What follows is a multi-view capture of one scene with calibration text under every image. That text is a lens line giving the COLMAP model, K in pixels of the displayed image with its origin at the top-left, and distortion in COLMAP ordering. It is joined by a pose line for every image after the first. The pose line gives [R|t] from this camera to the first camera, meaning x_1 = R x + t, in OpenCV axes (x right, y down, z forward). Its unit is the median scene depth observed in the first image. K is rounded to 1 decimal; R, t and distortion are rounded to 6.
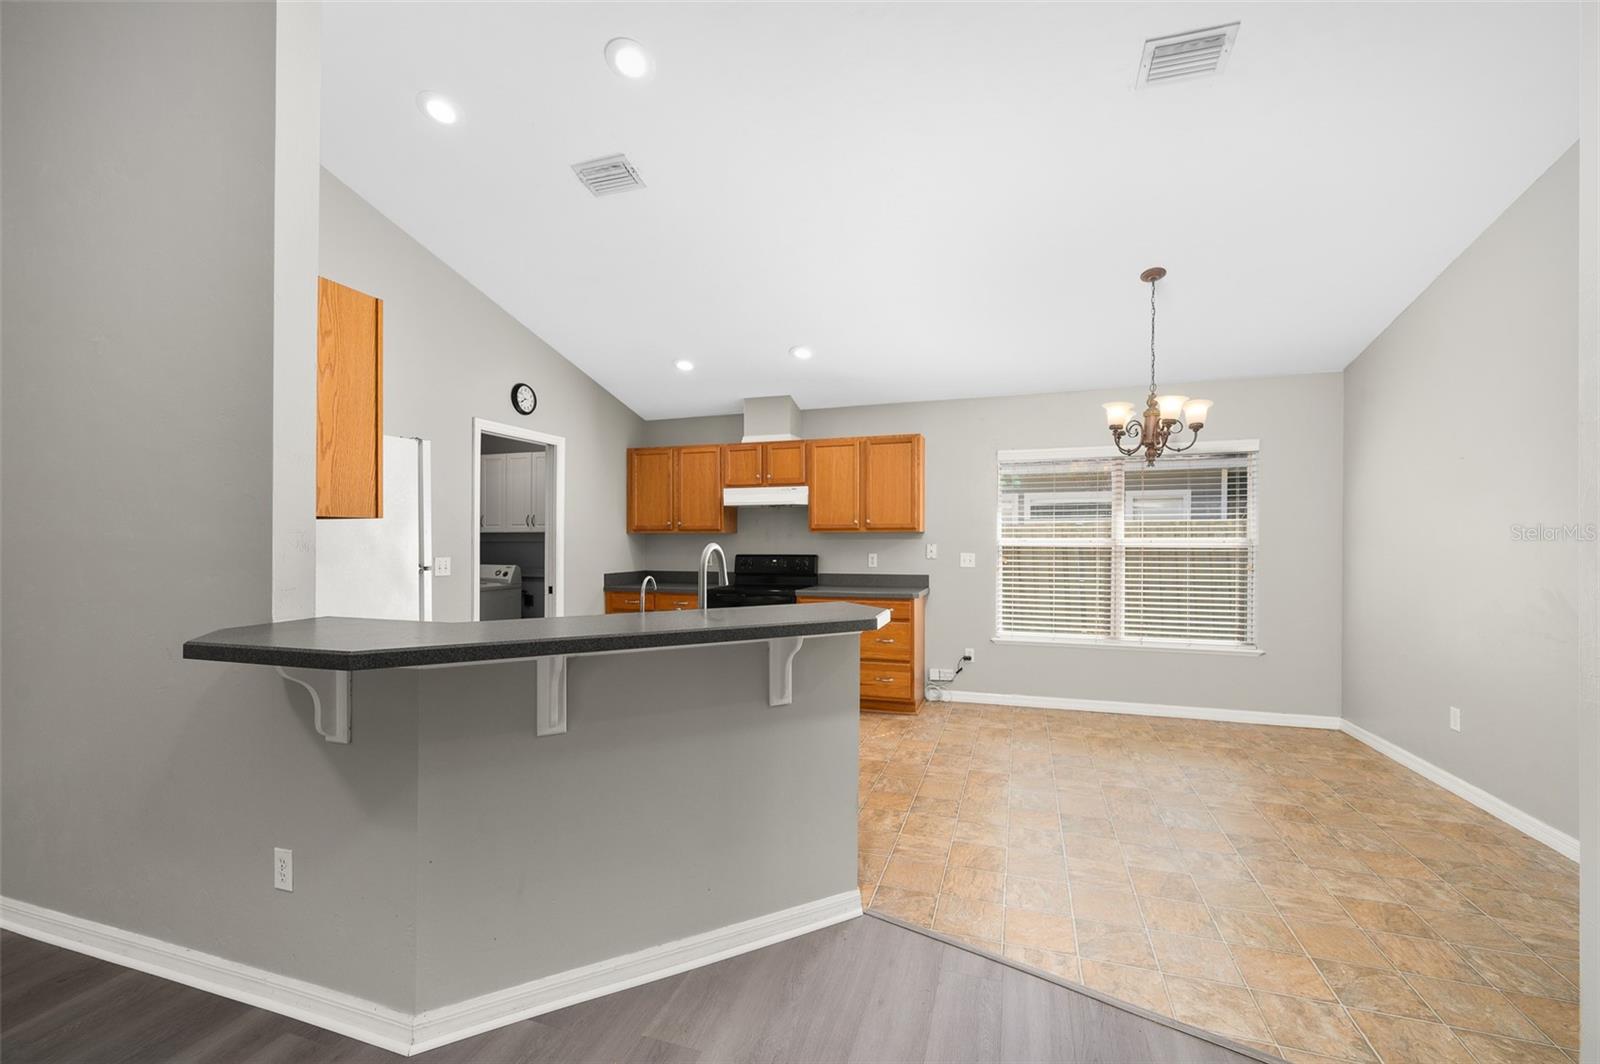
lens RADIAL K [[656.4, 0, 800.2], [0, 656.4, 533.3], [0, 0, 1]] dist [-0.001589, -0.000309]
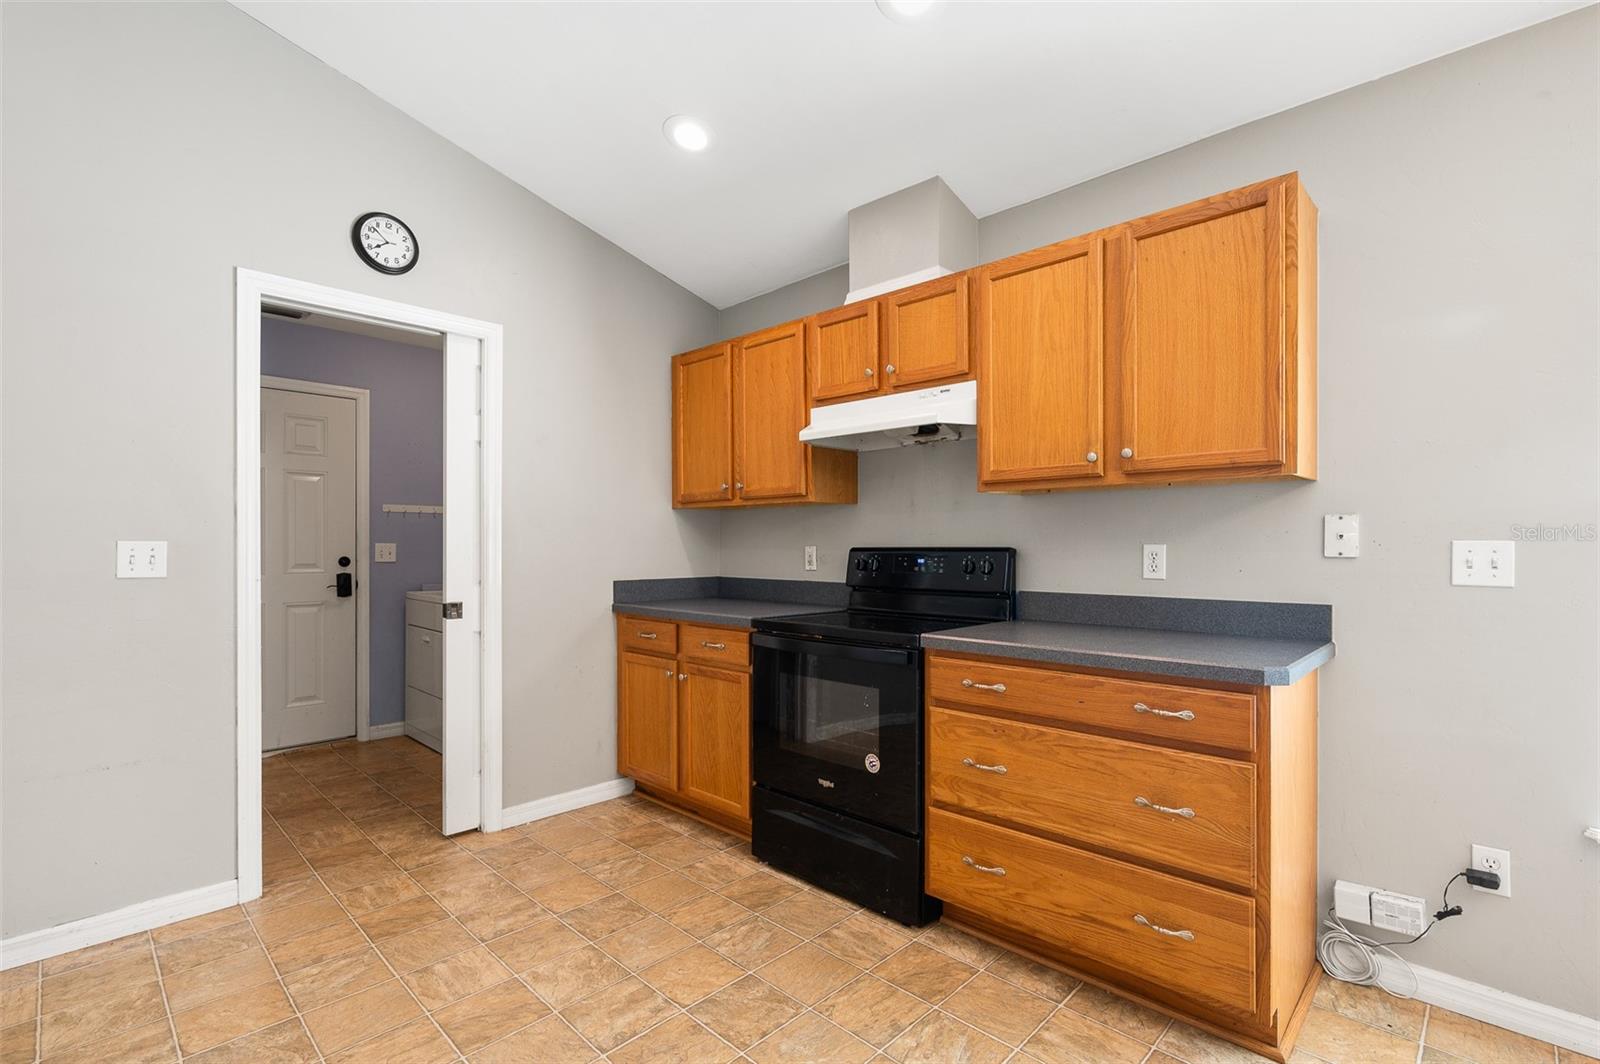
lens RADIAL K [[728.2, 0, 801.5], [0, 728.2, 542.8], [0, 0, 1]] dist [0.002122, 0.000065]
pose [[0.903379, -0.001145, -0.428842, 0.112875], [0.005519, 0.999945, 0.008956, 0.026816], [0.428808, -0.010457, 0.903335, 0.554610]]
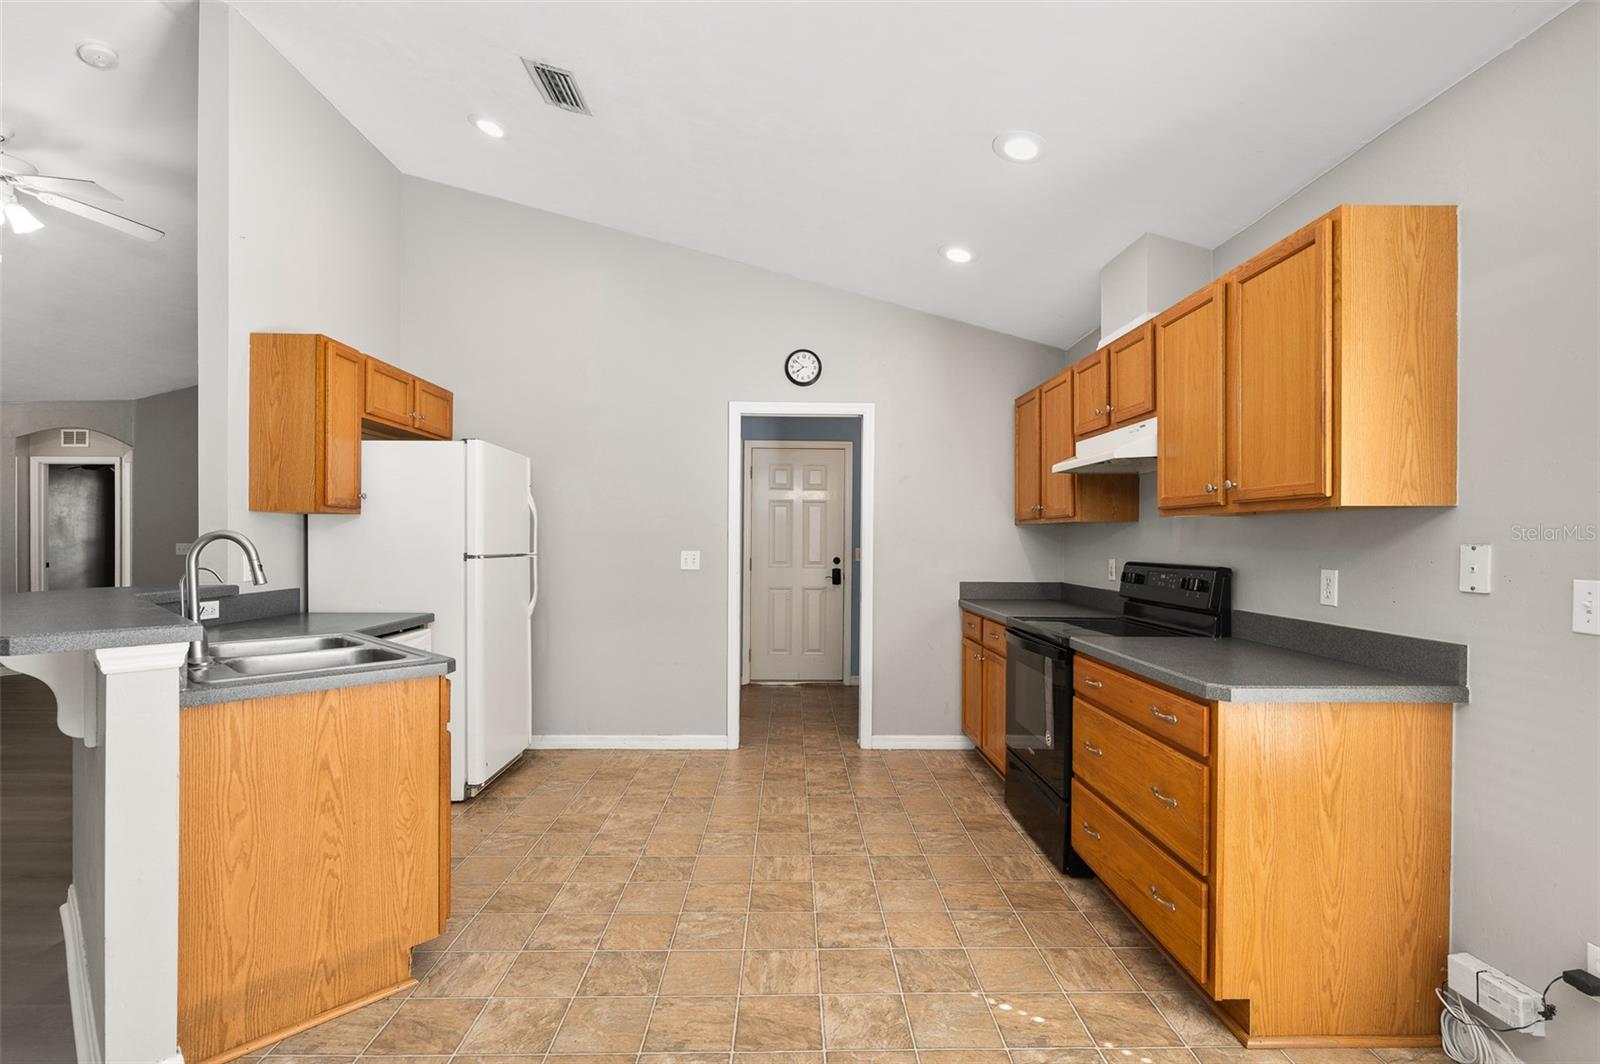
lens RADIAL K [[738.9, 0, 803.1], [0, 738.9, 535.7], [0, 0, 1]] dist [0.001445, -0.000534]
pose [[0.337911, -0.001497, -0.941177, 0.428040], [0.003931, 0.999992, -0.000179, 0.011371], [0.941170, -0.003639, 0.337914, 0.609868]]
